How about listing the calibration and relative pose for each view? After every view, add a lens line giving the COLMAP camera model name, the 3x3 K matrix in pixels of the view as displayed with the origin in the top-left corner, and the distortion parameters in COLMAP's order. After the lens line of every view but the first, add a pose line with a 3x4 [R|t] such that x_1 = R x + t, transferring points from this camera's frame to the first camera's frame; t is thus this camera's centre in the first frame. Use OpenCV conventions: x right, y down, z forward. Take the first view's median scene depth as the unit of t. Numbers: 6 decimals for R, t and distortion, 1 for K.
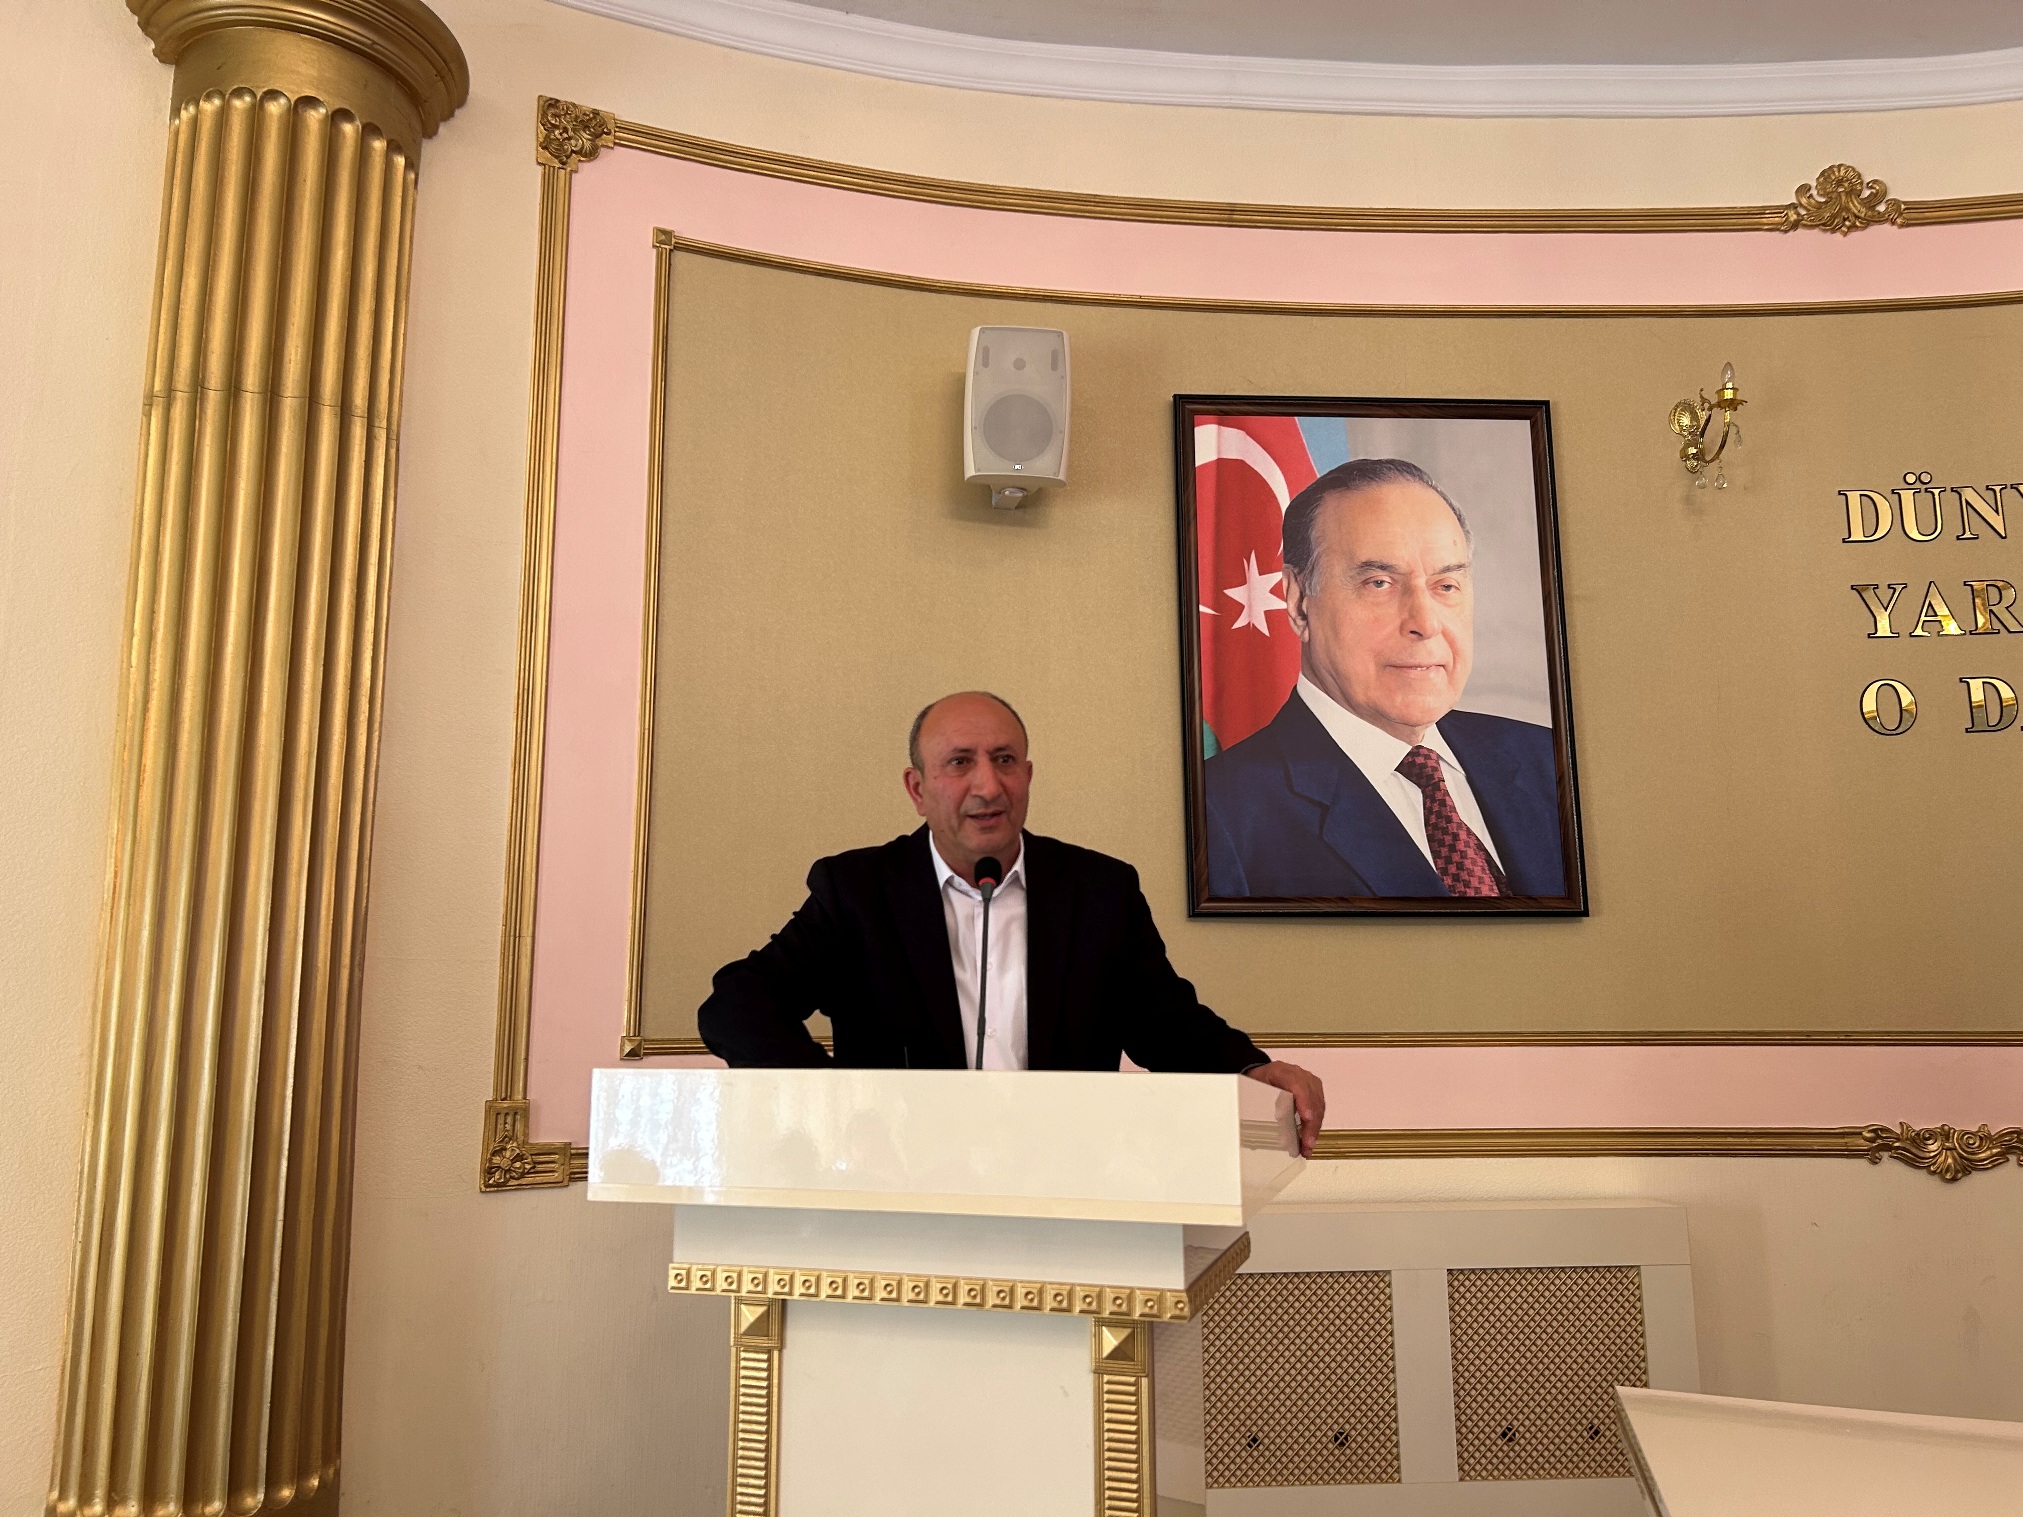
lens RADIAL K [[1495.5, 0, 995.7], [0, 1495.5, 773.9], [0, 0, 1]] dist [0.044117, -0.048561]
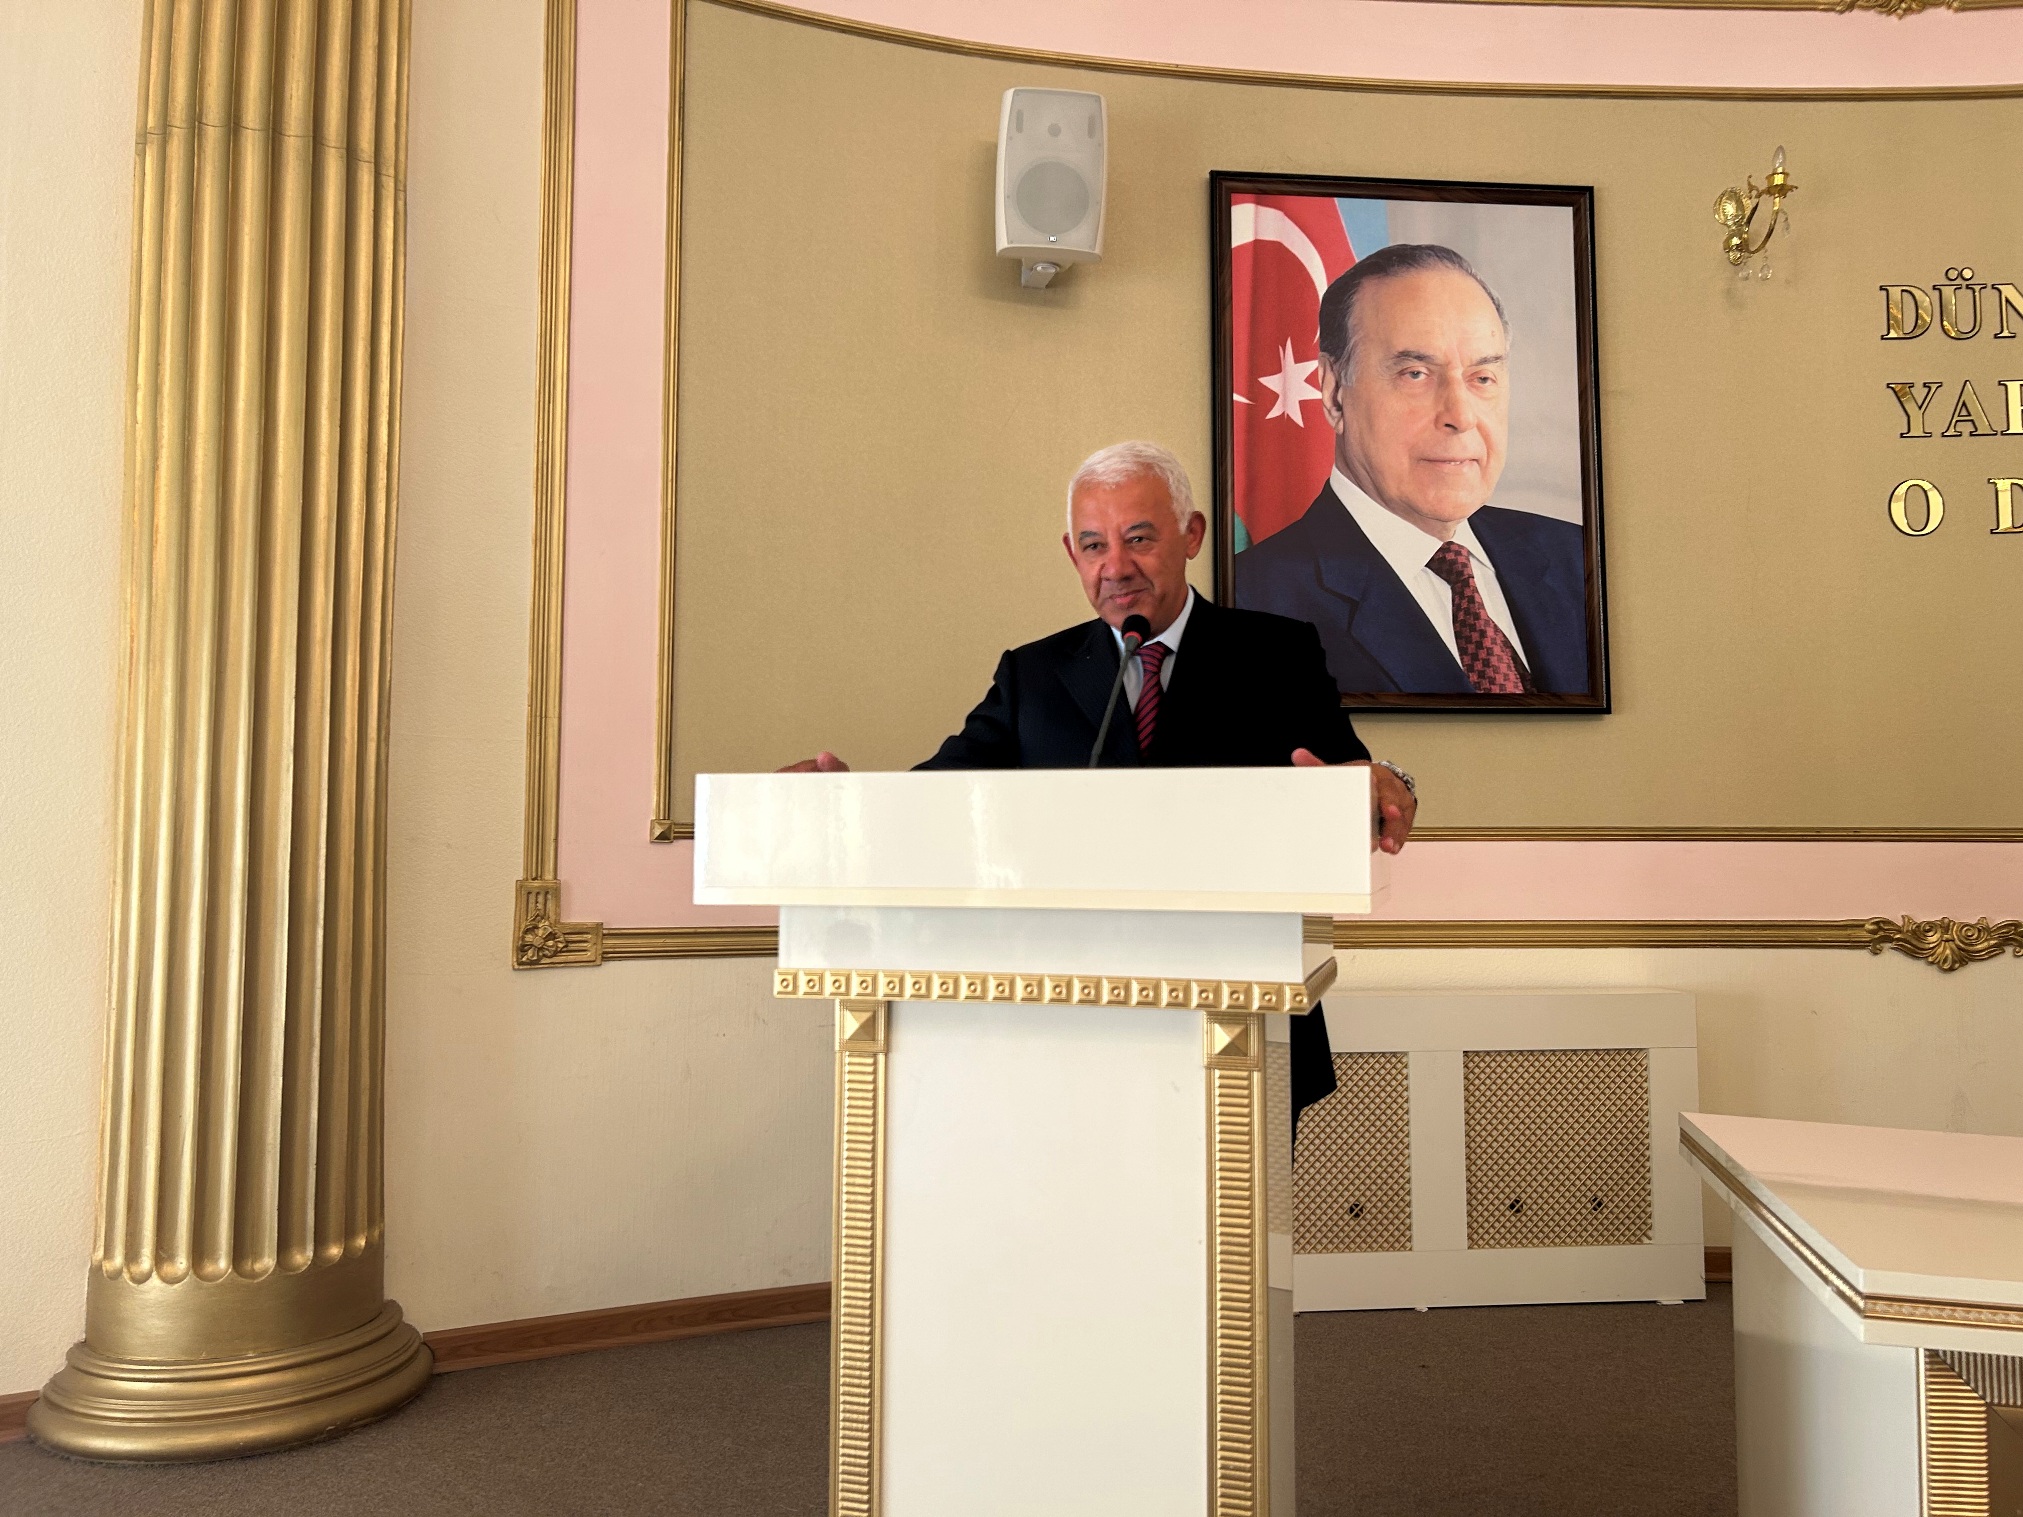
lens RADIAL K [[1495.5, 0, 1014.8], [0, 1495.5, 764.5], [0, 0, 1]] dist [0.044117, -0.048561]
pose [[0.999487, 0.007461, 0.031162, -0.035002], [-0.010384, 0.995452, 0.094695, 0.037053], [-0.030313, -0.094970, 0.995018, 0.008338]]
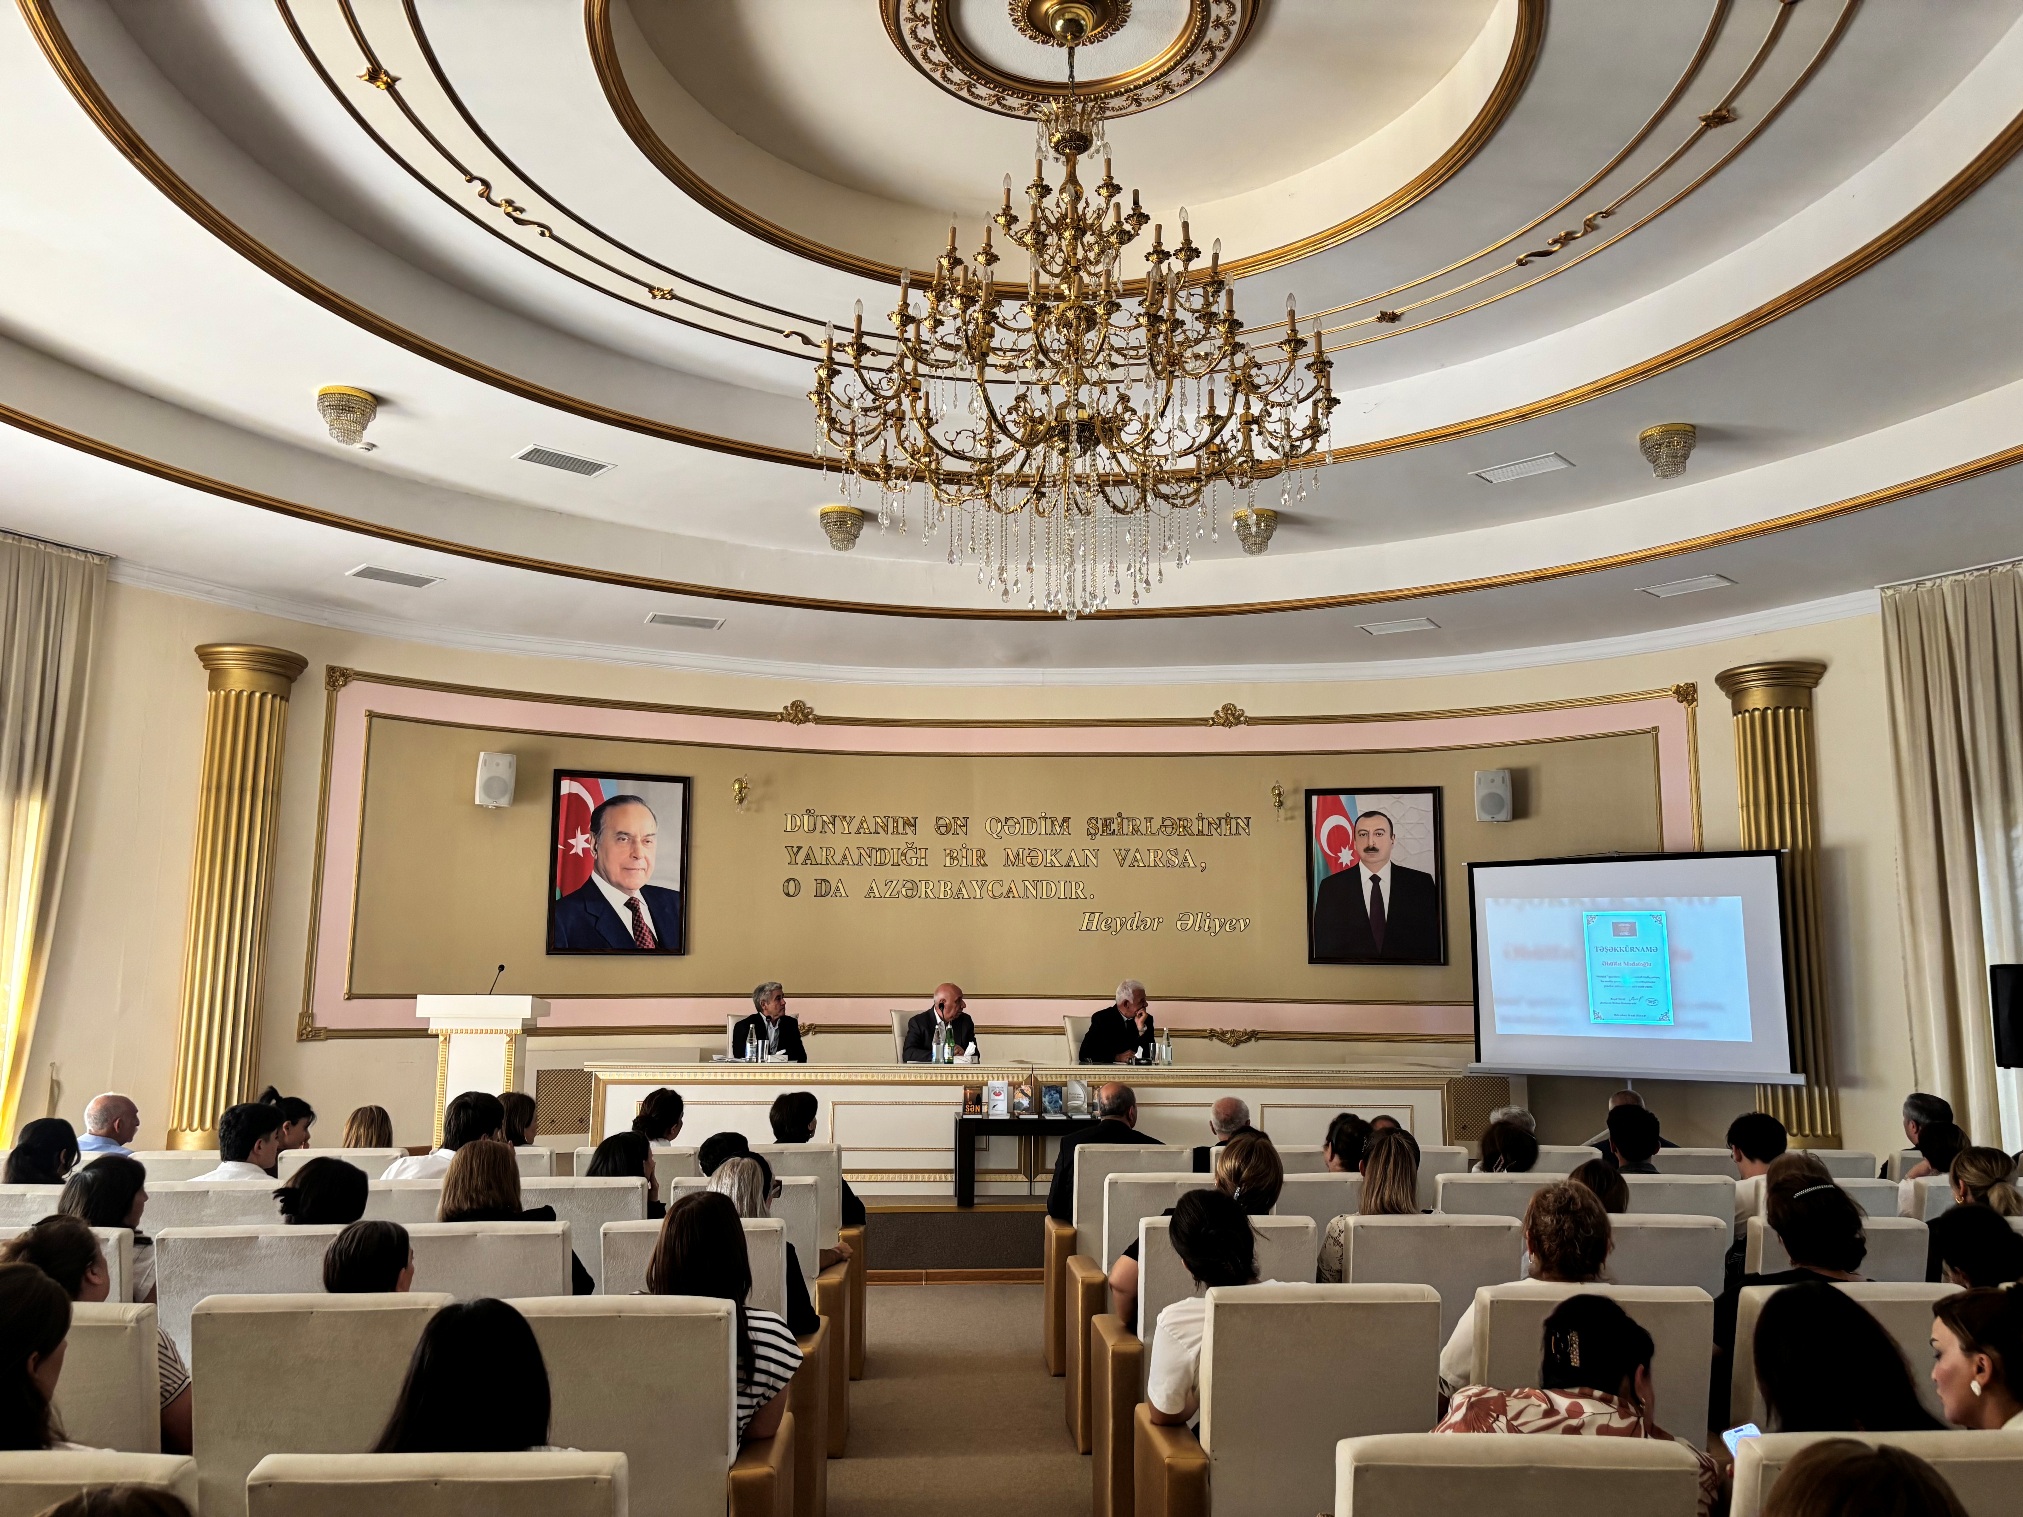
lens RADIAL K [[1517.3, 0, 1022.9], [0, 1517.3, 762.9], [0, 0, 1]] dist [0.034062, -0.016871]
pose [[0.925340, 0.064807, 0.373559, -0.141995], [-0.068087, 0.997670, -0.004424, -0.321361], [-0.372975, -0.021341, 0.927596, -2.060963]]
